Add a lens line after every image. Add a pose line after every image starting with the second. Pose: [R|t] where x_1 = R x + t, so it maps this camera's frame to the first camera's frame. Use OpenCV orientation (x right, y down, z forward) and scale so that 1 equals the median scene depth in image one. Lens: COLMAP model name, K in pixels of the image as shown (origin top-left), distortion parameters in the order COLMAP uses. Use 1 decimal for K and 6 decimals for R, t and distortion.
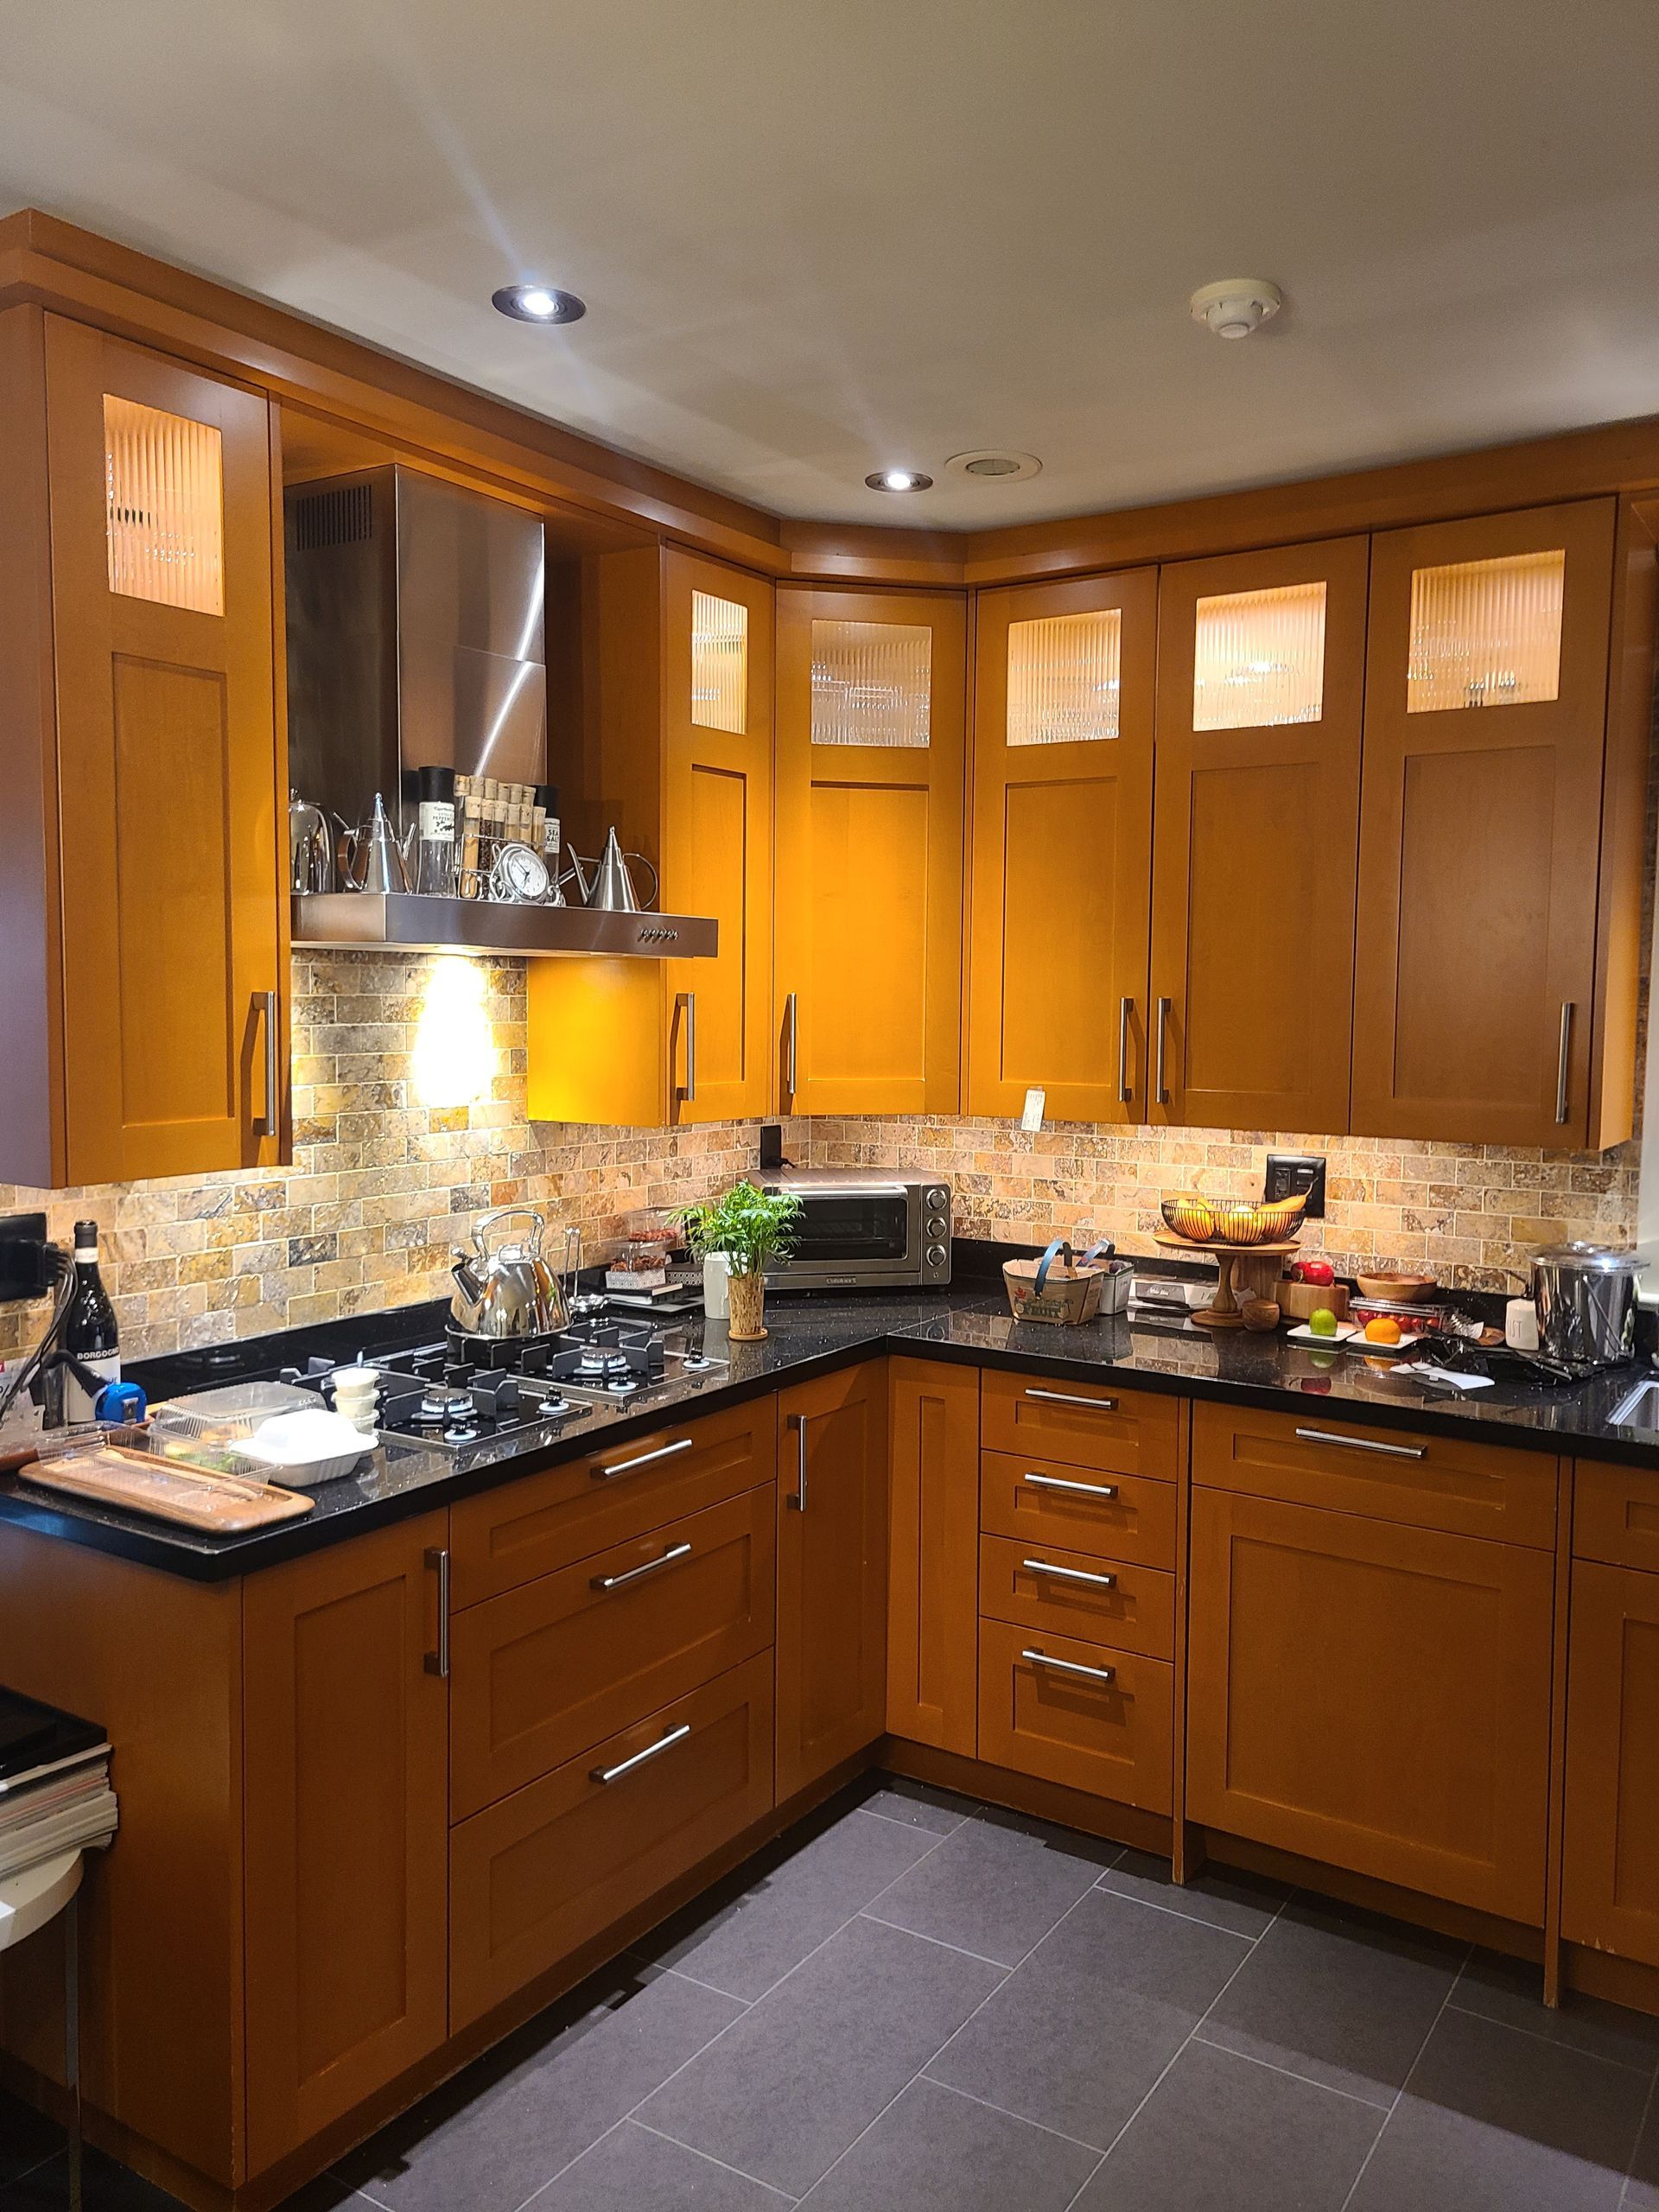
lens RADIAL K [[1677.8, 0, 829.9], [0, 1677.8, 1092.4], [0, 0, 1]] dist [0.008454, -0.001292]
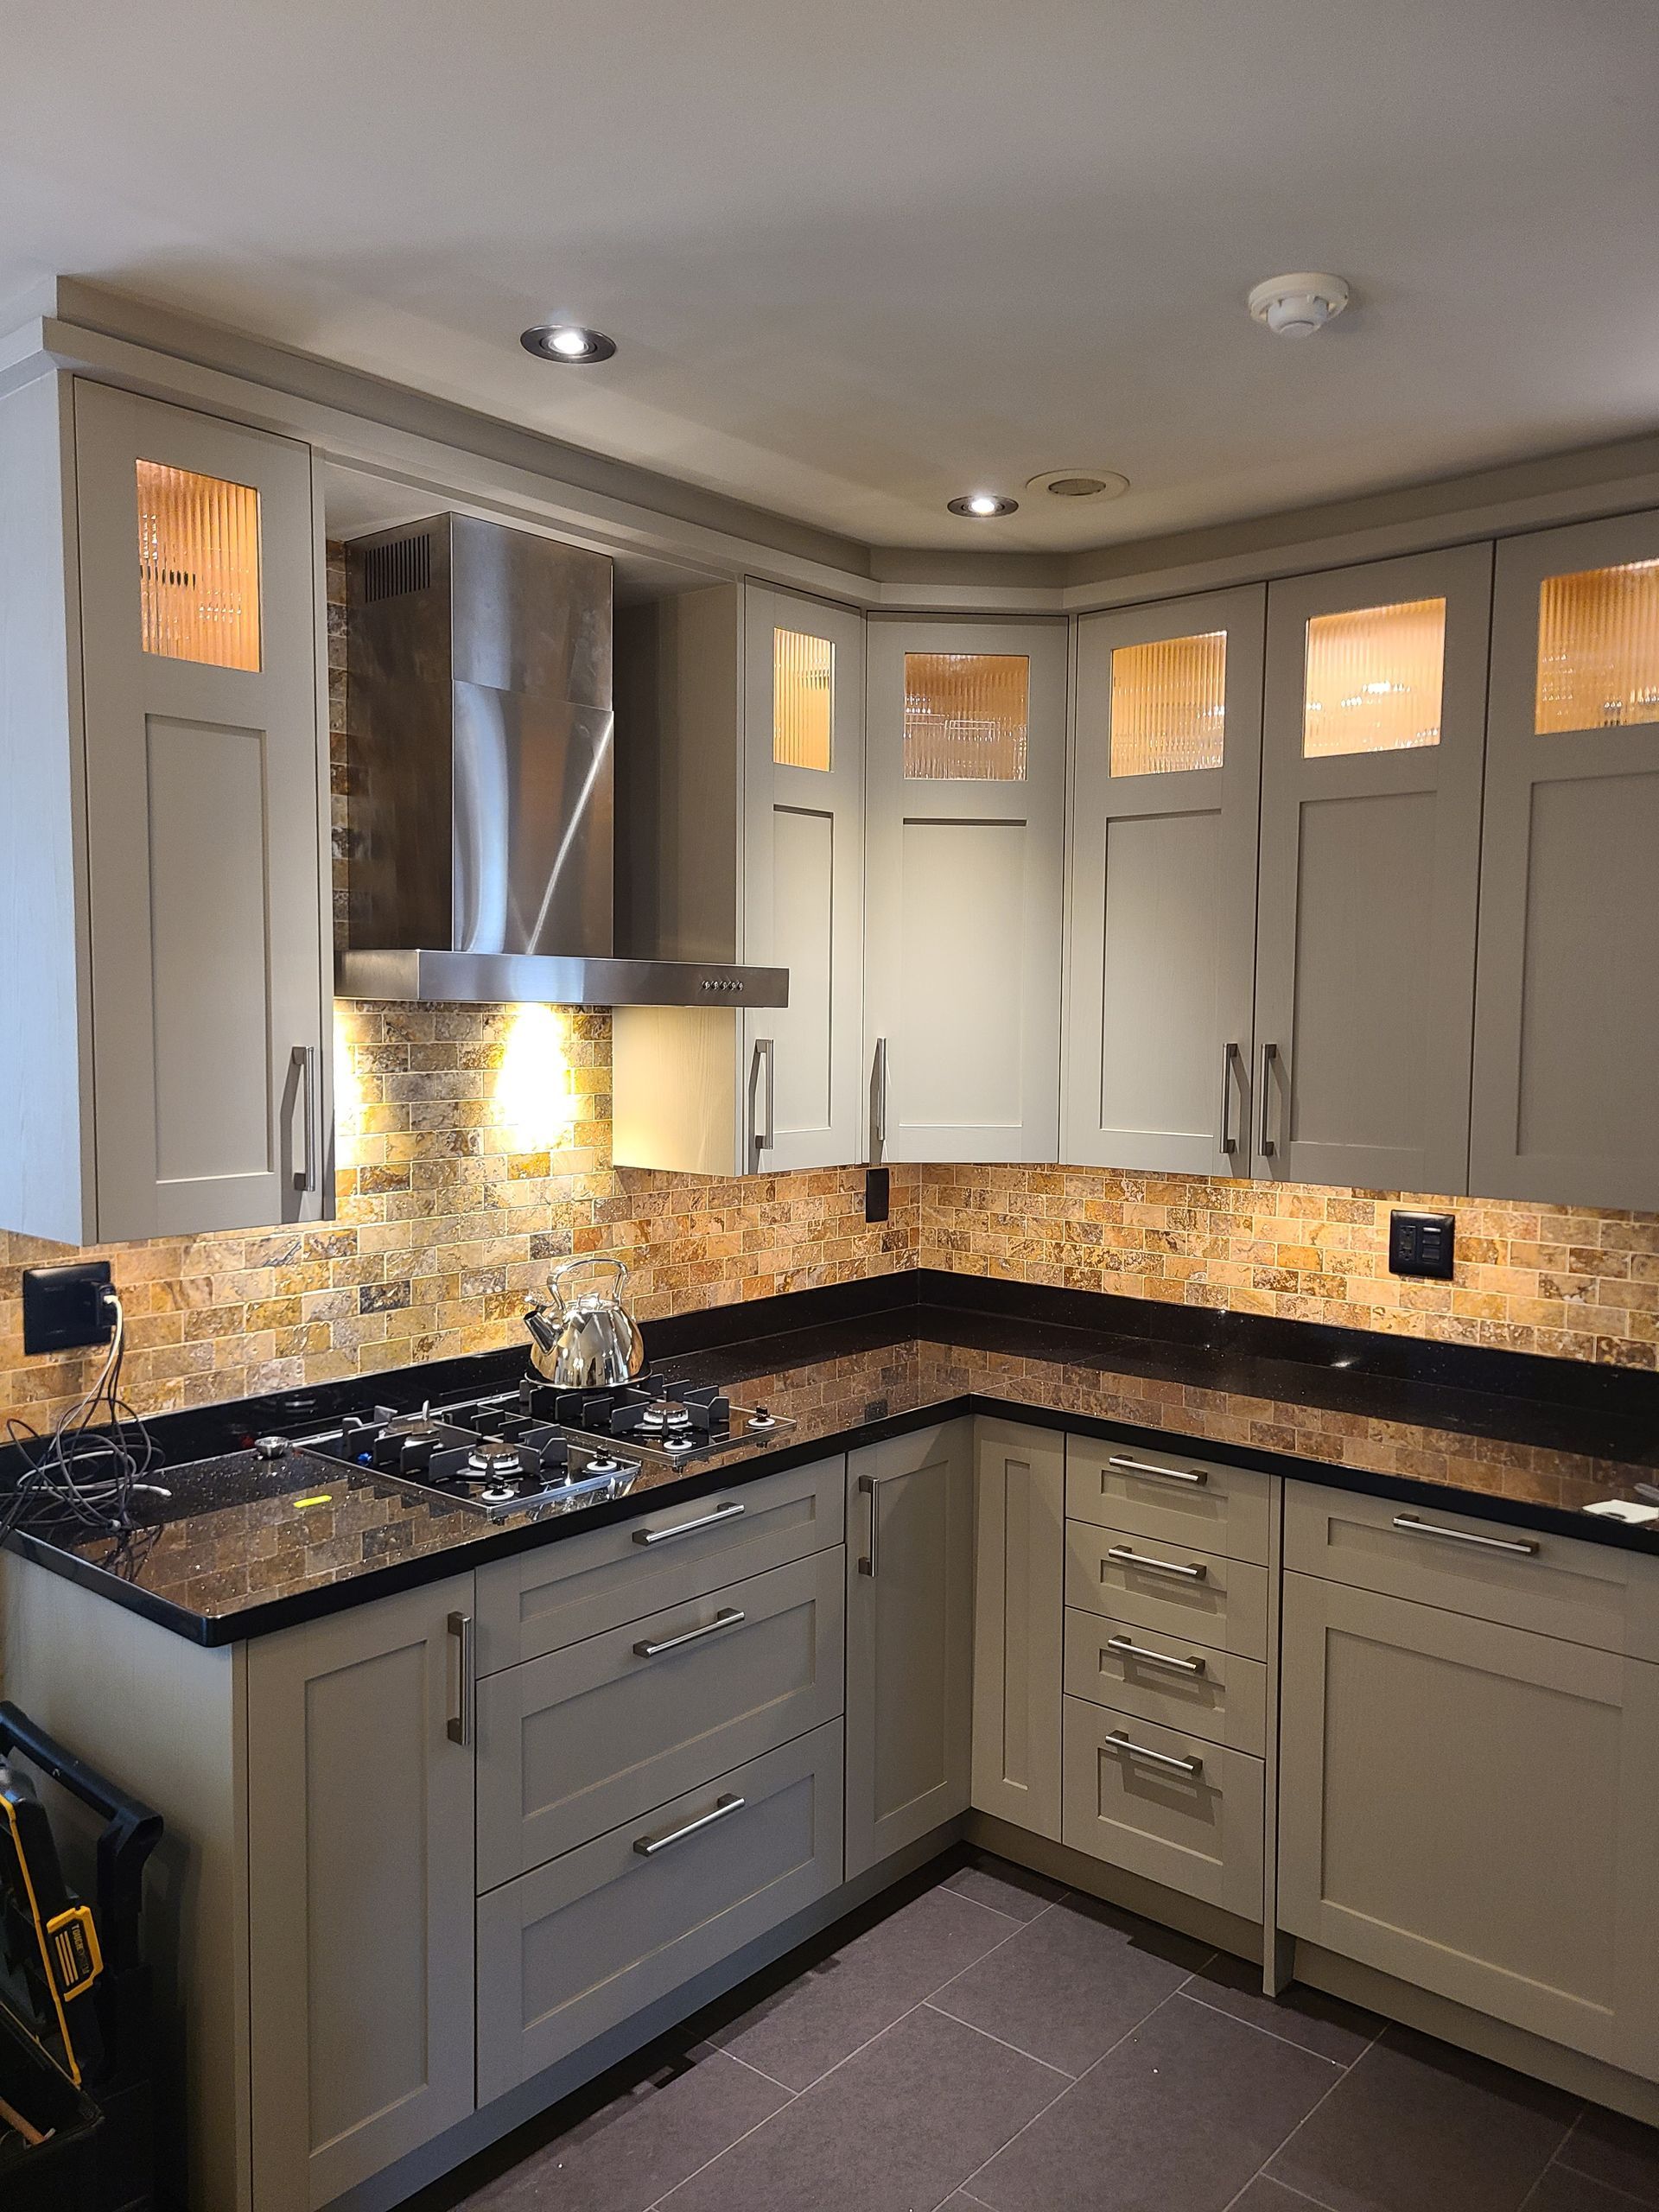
lens RADIAL K [[1658.4, 0, 829.5], [0, 1658.4, 1106.0], [0, 0, 1]] dist [0.024704, -0.024448]
pose [[0.990608, 0.006292, -0.136585, 0.087113], [-0.006253, 0.999980, 0.000713, -0.022052], [0.136587, 0.000147, 0.990628, 0.049282]]
